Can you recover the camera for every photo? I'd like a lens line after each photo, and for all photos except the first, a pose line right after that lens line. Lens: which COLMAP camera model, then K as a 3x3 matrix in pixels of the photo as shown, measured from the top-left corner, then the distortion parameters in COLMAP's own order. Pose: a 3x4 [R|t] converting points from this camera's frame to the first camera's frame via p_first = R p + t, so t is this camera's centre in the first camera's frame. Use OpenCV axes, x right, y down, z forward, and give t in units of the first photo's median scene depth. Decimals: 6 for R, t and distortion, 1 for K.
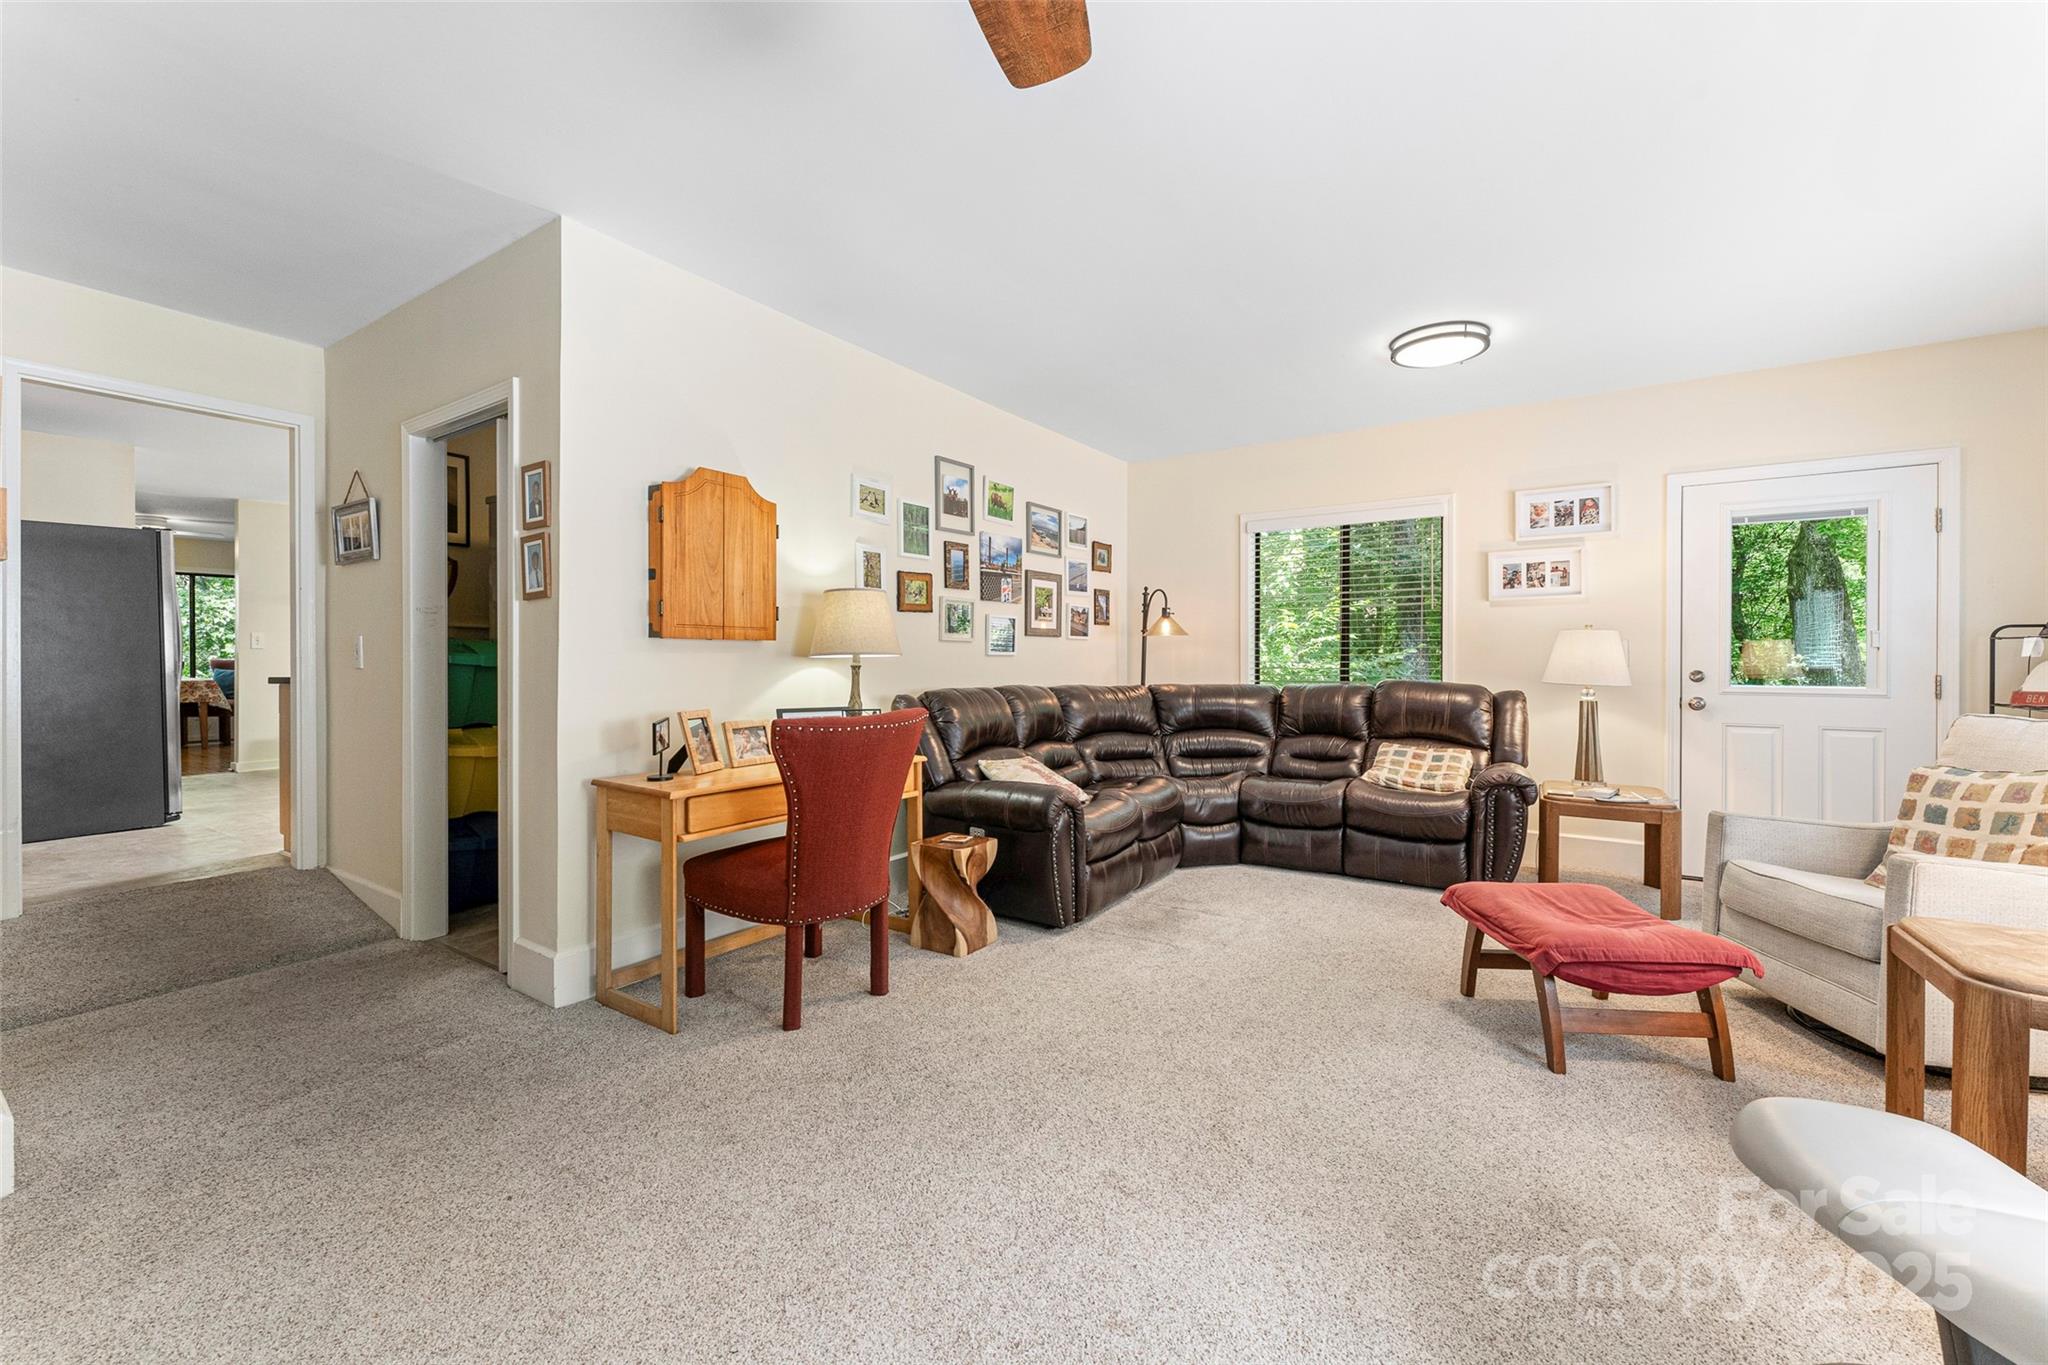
lens RADIAL K [[831.3, 0, 1025.0], [0, 831.3, 669.1], [0, 0, 1]] dist [-0.000694, 0.000057]
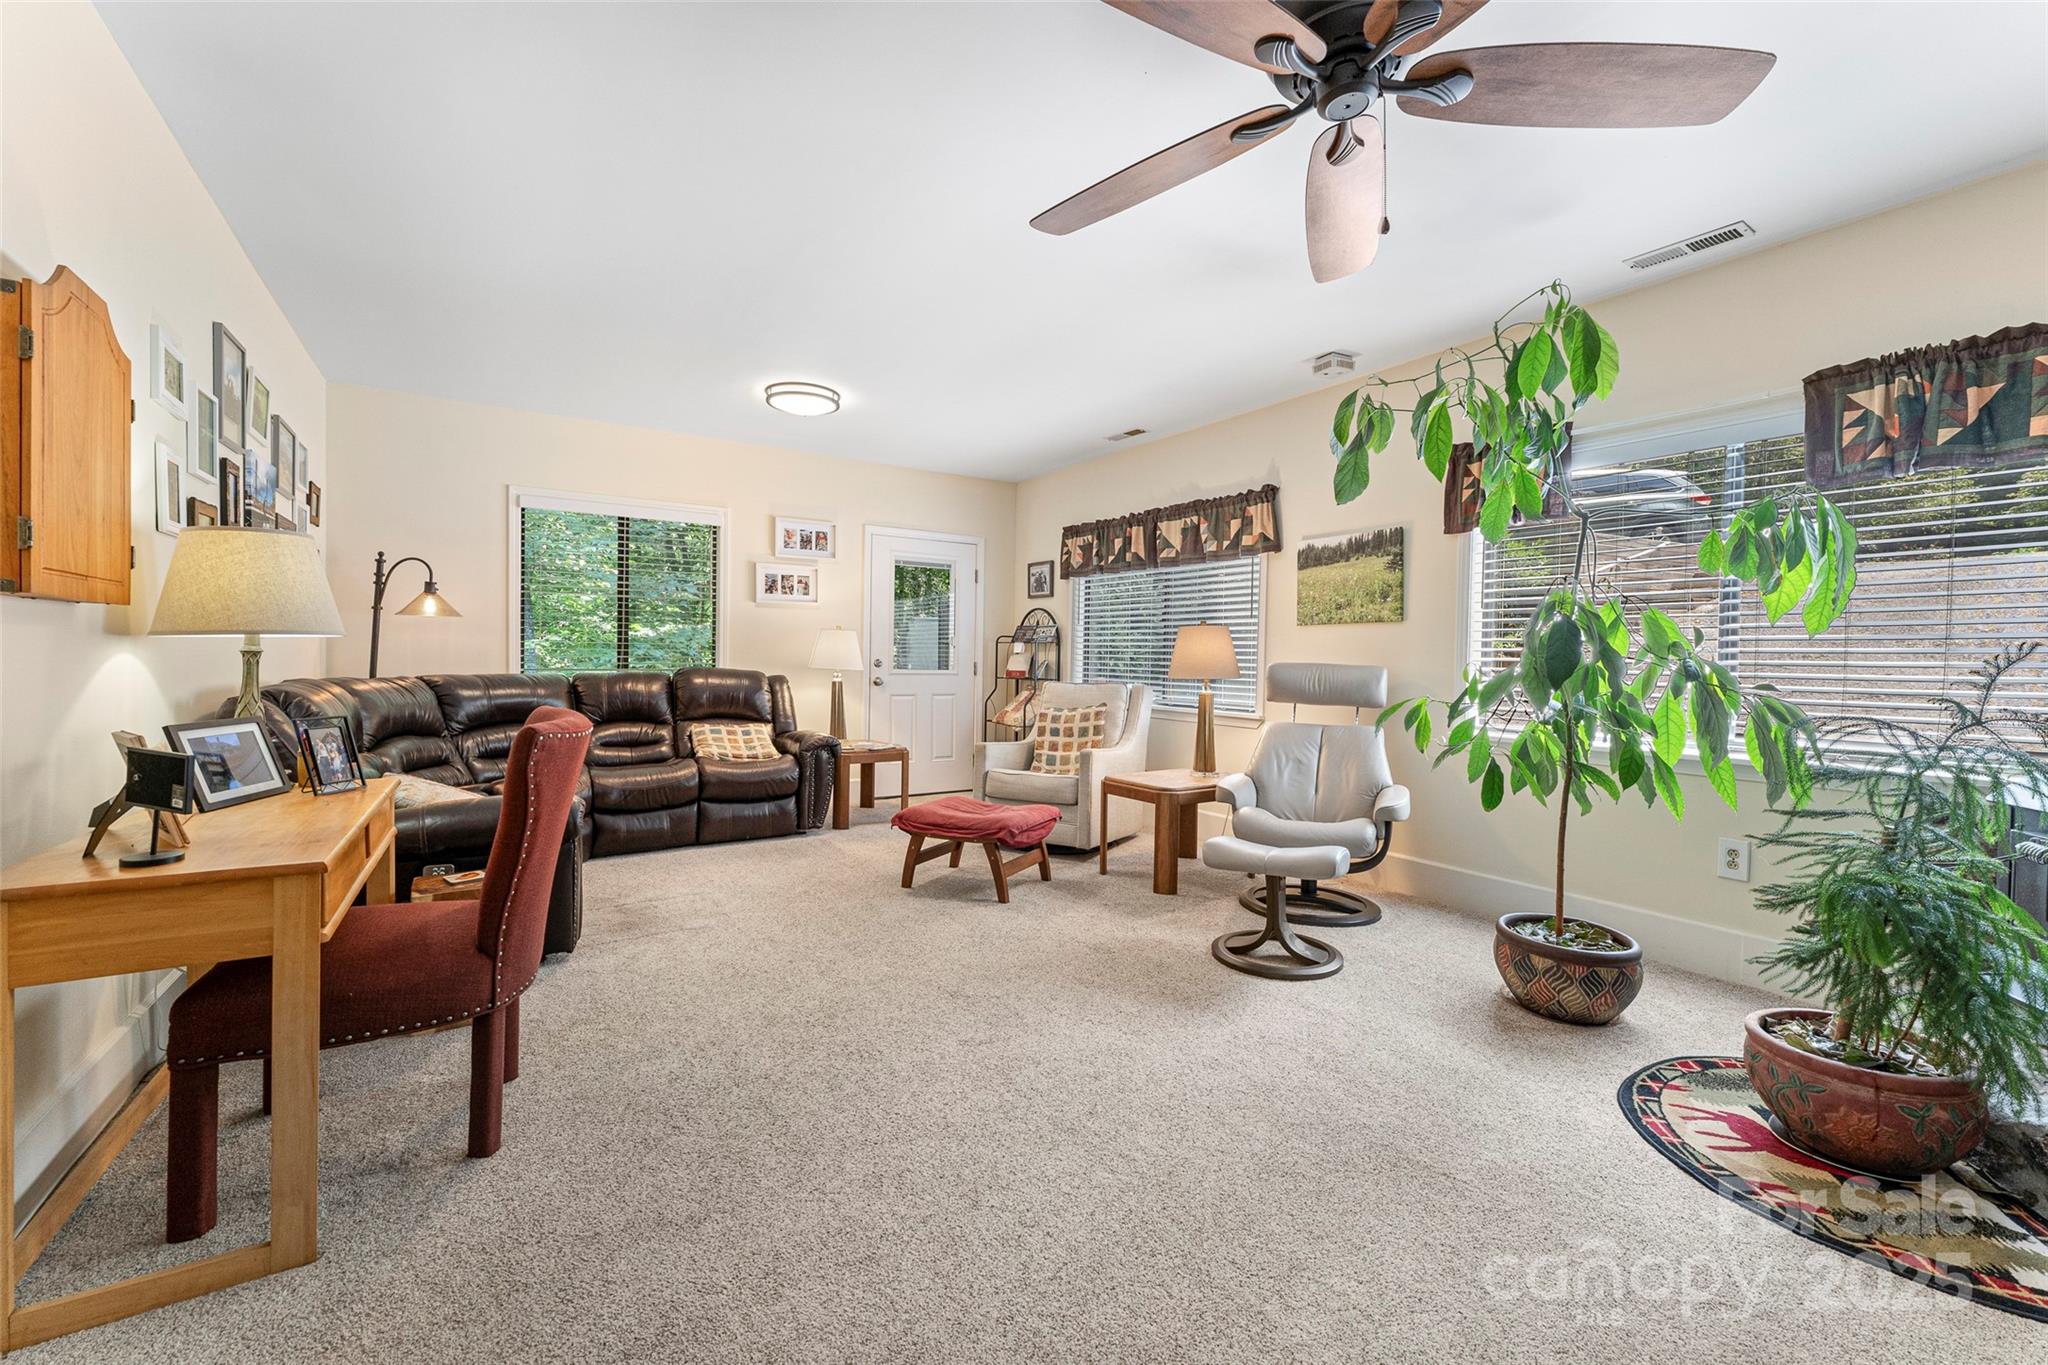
lens RADIAL K [[831.3, 0, 1025.8], [0, 831.3, 667.4], [0, 0, 1]] dist [-0.000694, 0.000057]
pose [[0.387687, -0.008417, 0.921753, -0.458107], [-0.004378, 0.999930, 0.010972, -0.001136], [-0.921781, -0.008289, 0.387623, 0.171888]]
